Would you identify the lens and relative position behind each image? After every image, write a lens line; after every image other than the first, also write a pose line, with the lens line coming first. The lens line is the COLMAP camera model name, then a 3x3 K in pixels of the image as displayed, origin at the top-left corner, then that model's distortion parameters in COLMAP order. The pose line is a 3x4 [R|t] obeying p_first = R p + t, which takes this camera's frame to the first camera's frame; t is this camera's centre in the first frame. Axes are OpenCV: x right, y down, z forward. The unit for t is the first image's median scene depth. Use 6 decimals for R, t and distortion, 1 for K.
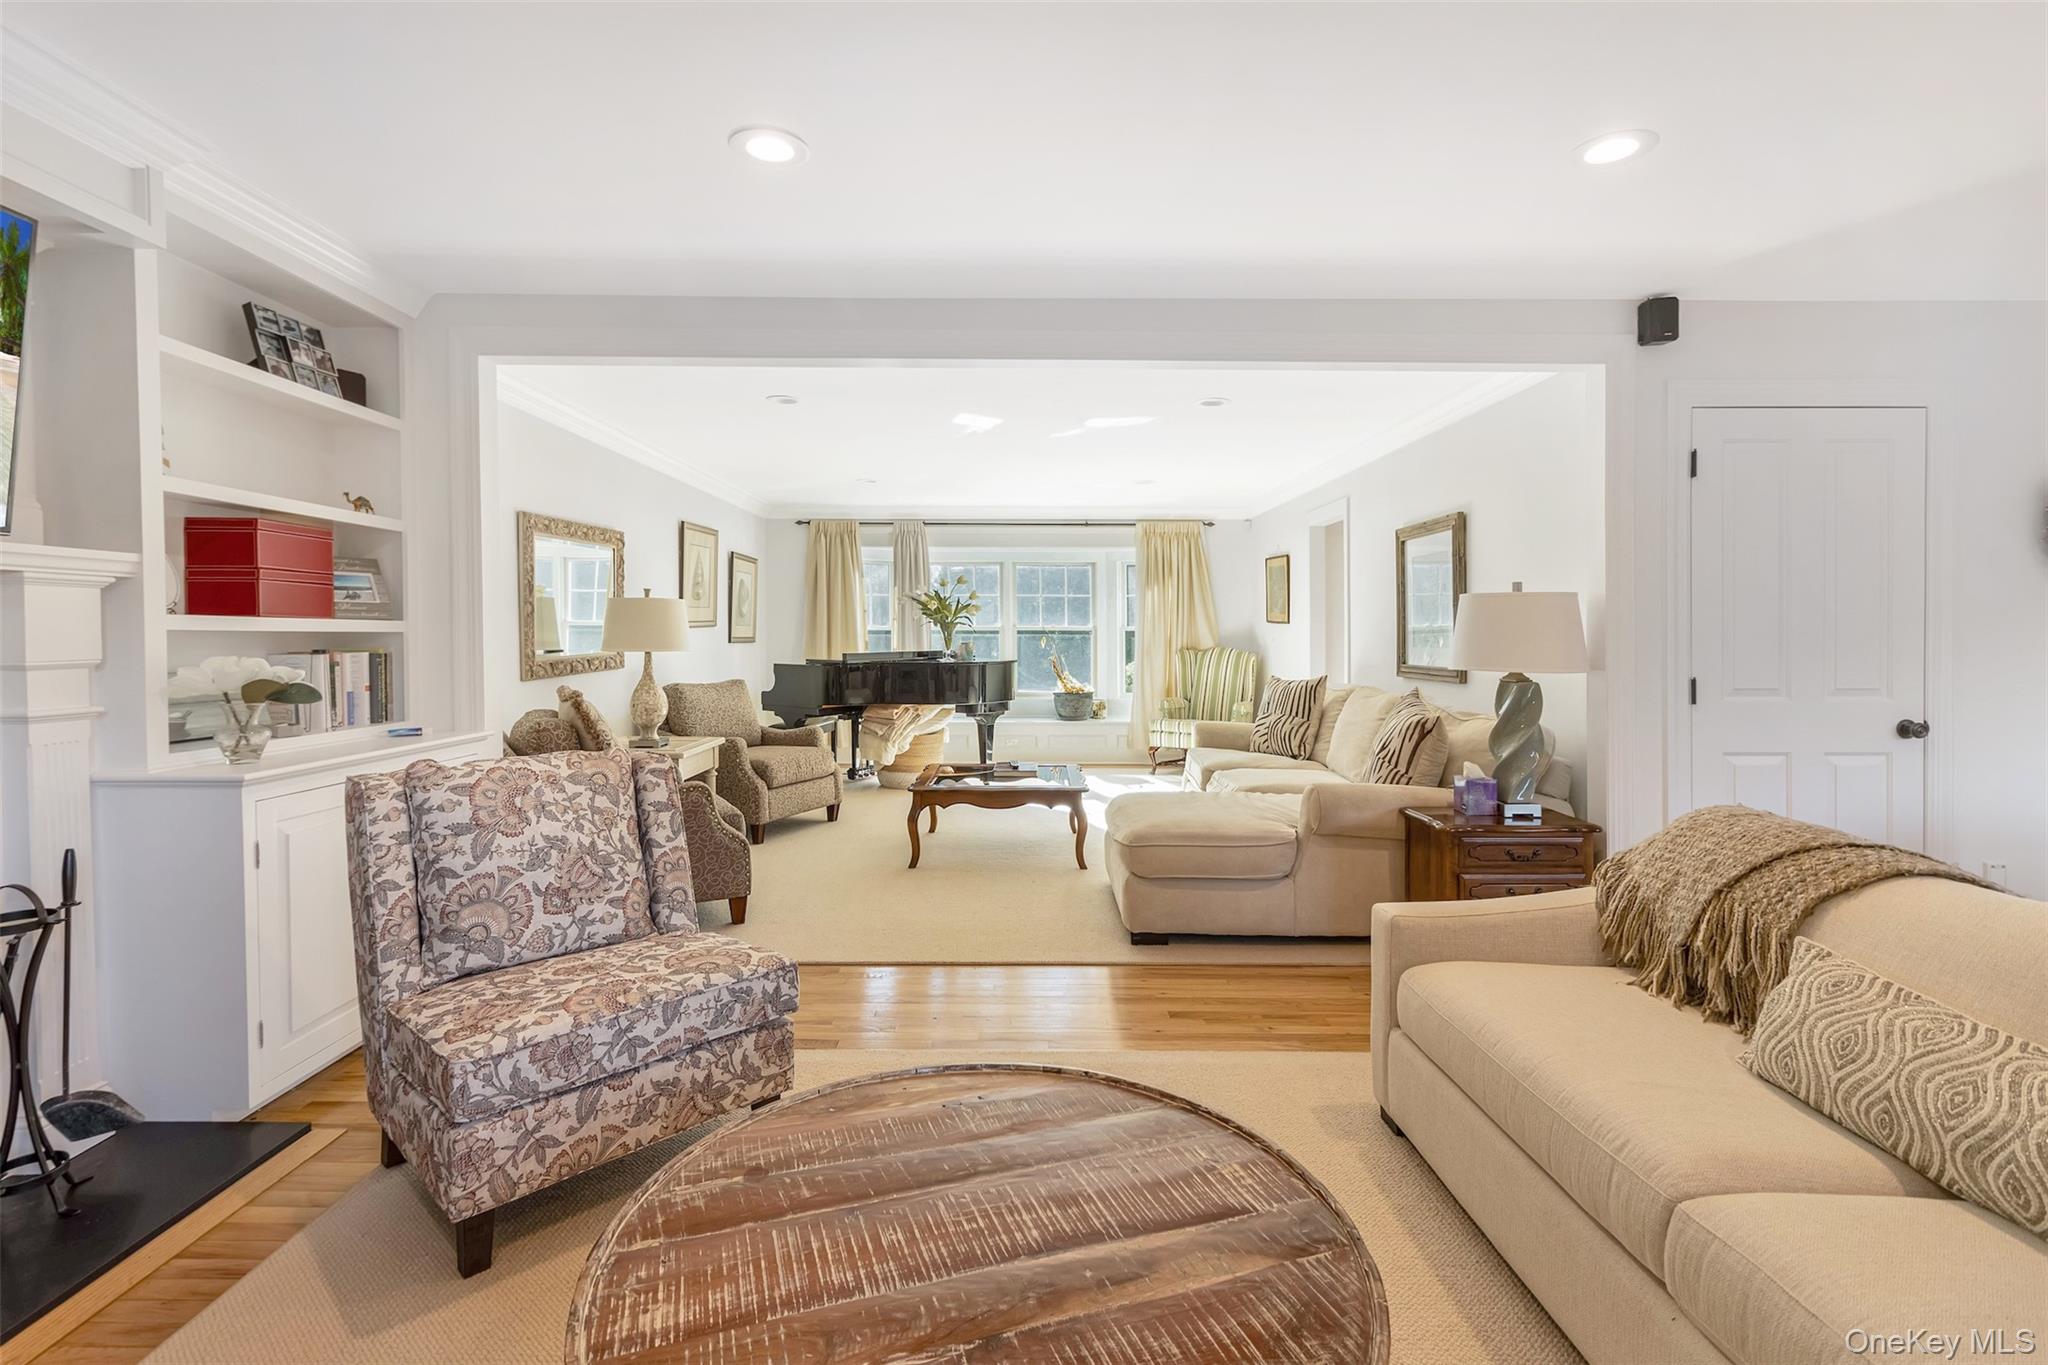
lens RADIAL K [[958.9, 0, 1004.9], [0, 958.9, 641.7], [0, 0, 1]] dist [0.000562, 0.000244]
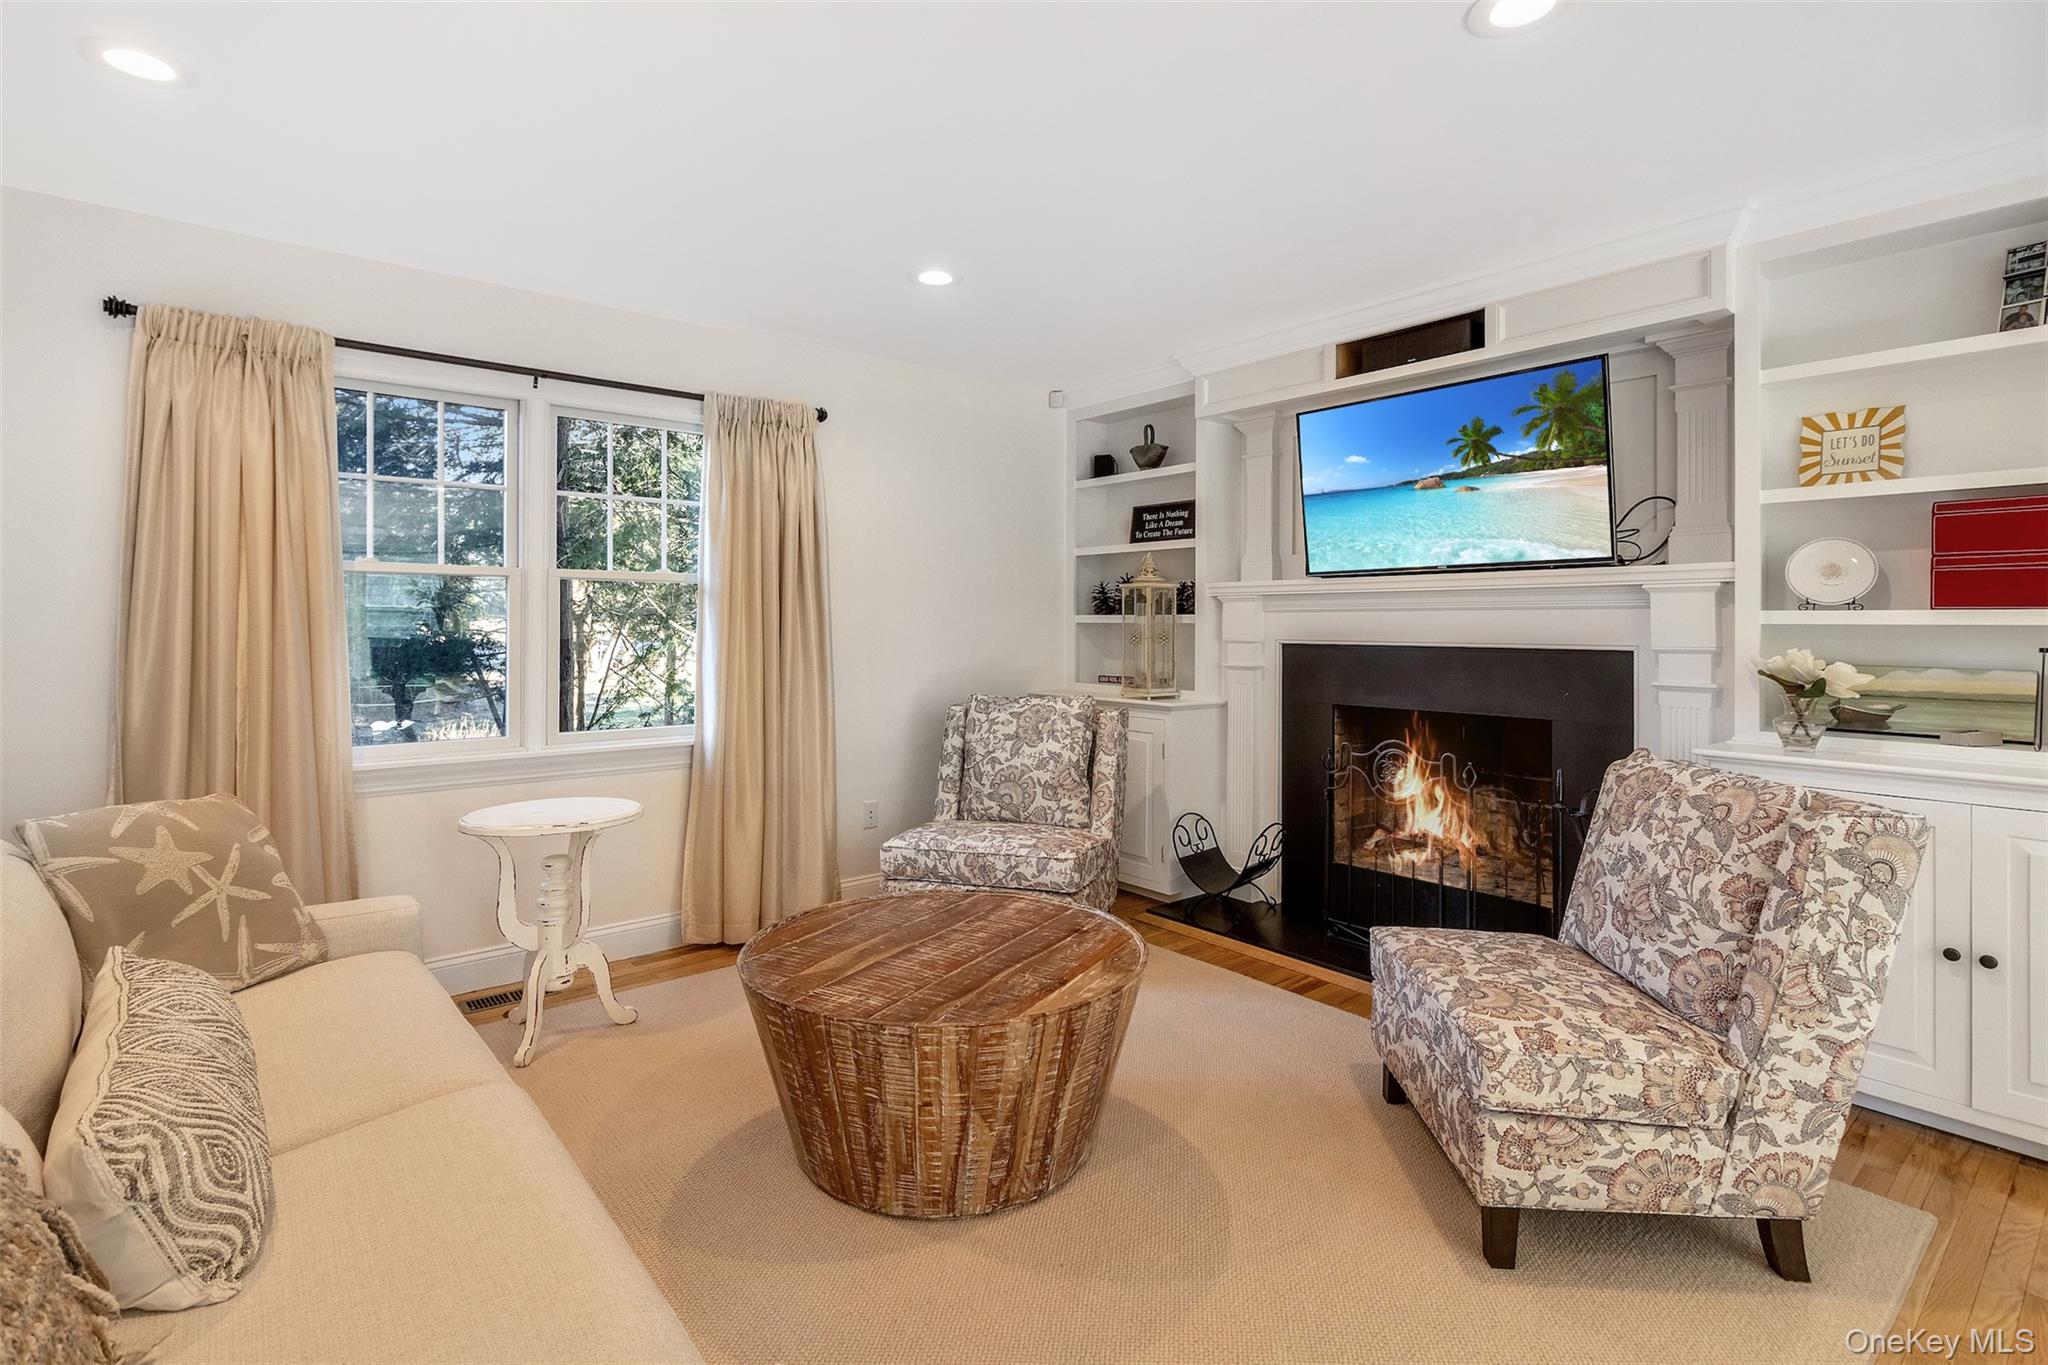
lens RADIAL K [[985.7, 0, 1025.0], [0, 985.7, 619.9], [0, 0, 1]] dist [0.001939, 0.000168]
pose [[-0.765229, -0.007376, -0.643716, 0.243954], [-0.008577, 0.999962, -0.001263, -0.003810], [0.643701, 0.004555, -0.765263, 0.568847]]
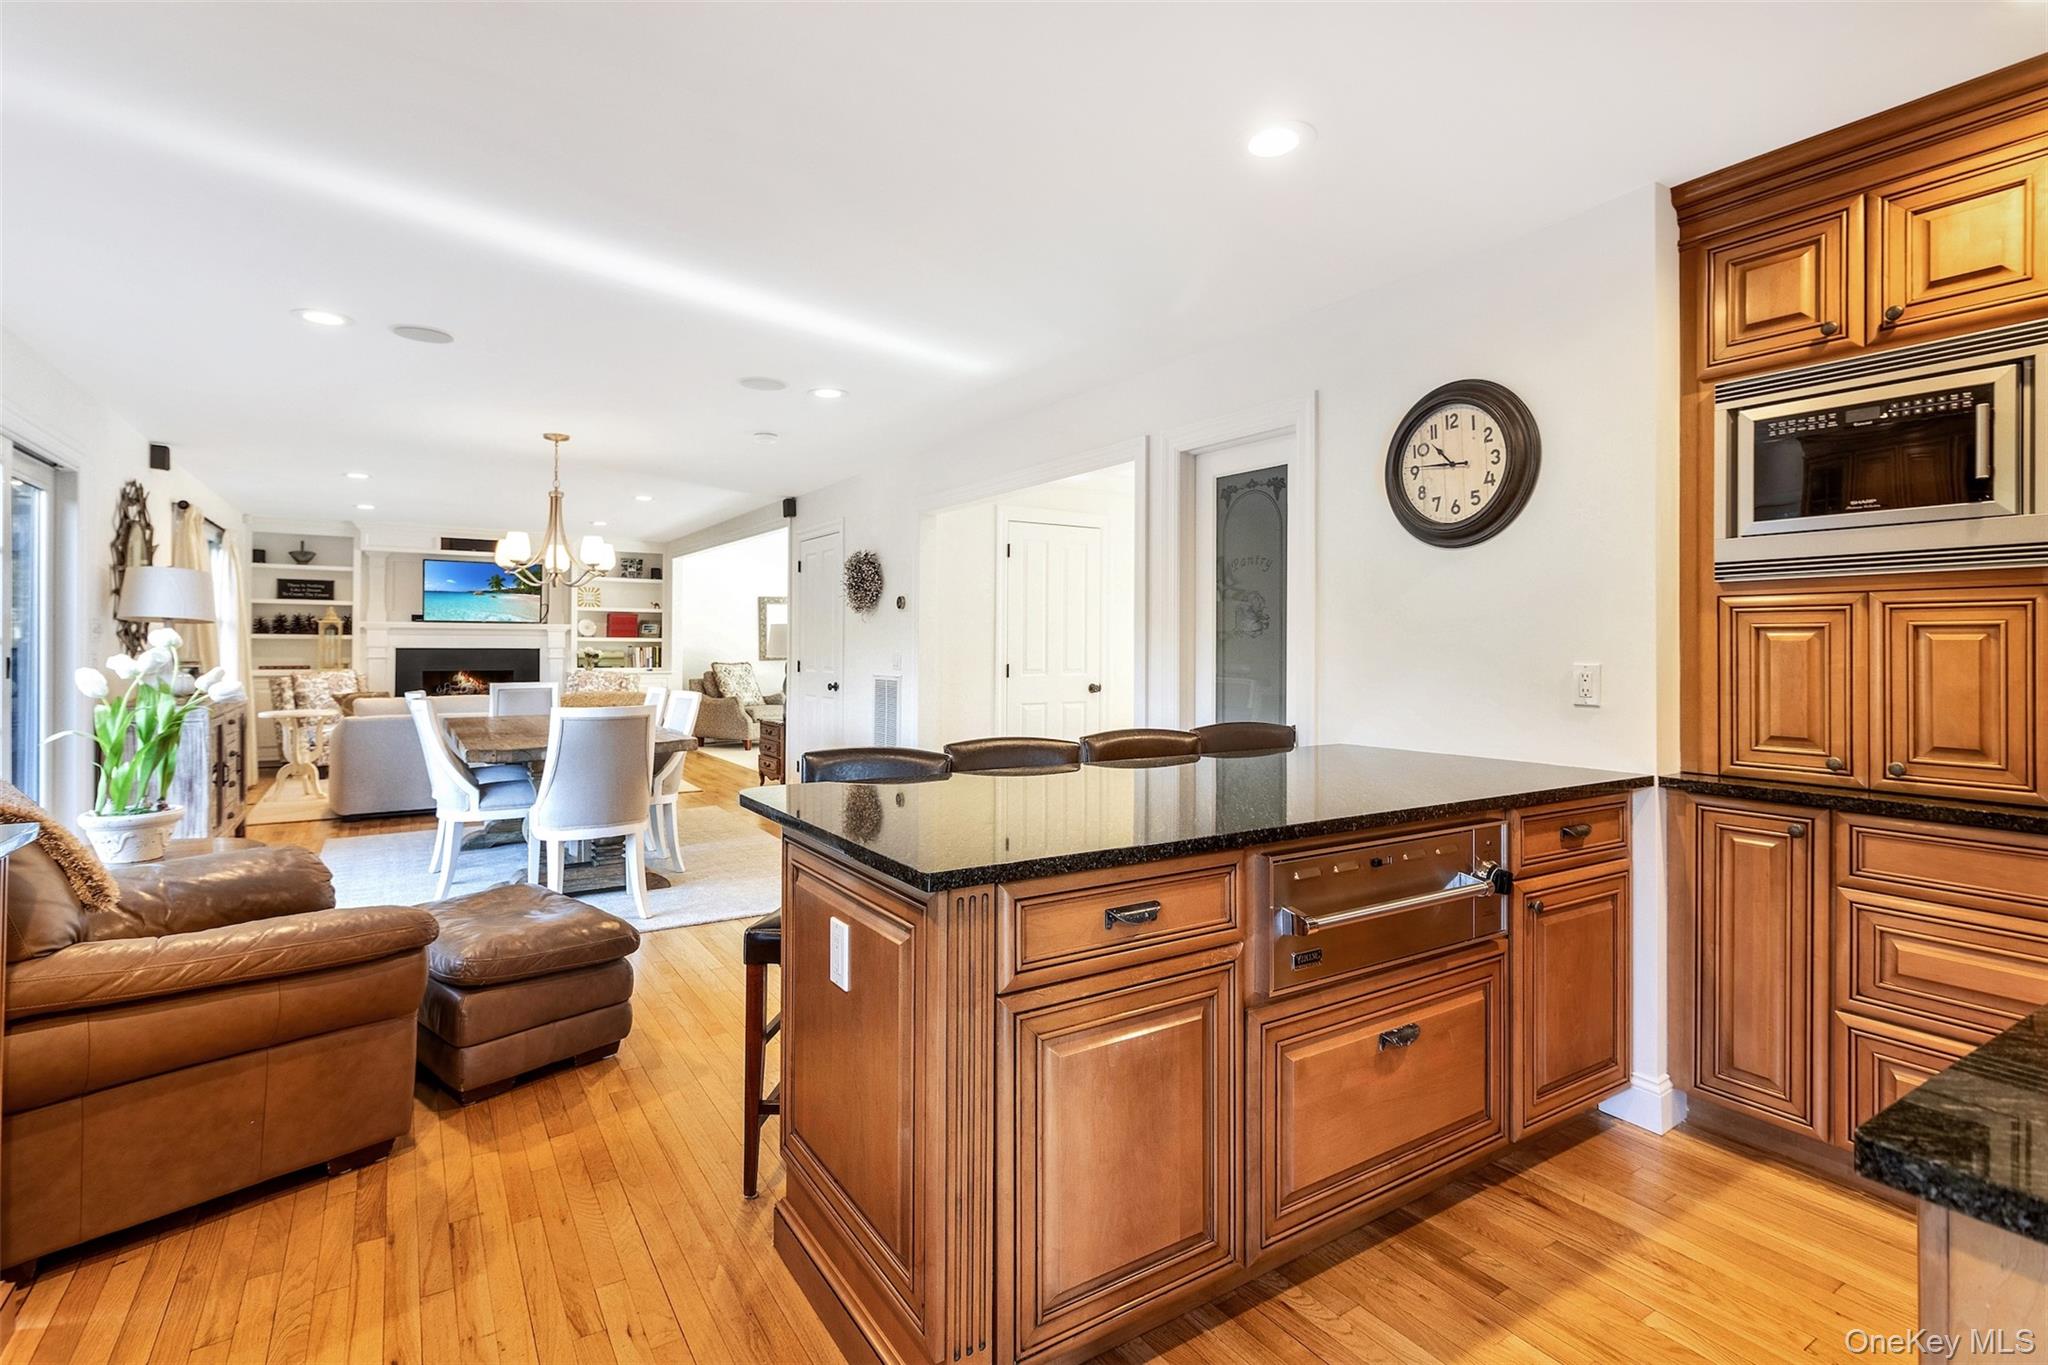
lens RADIAL K [[958.9, 0, 1004.9], [0, 958.9, 641.7], [0, 0, 1]] dist [0.000562, 0.000244]
pose [[0.534278, -0.002702, -0.845305, 1.734102], [-0.010891, 0.999890, -0.010080, 0.006500], [0.845239, 0.014591, 0.534189, 0.118937]]
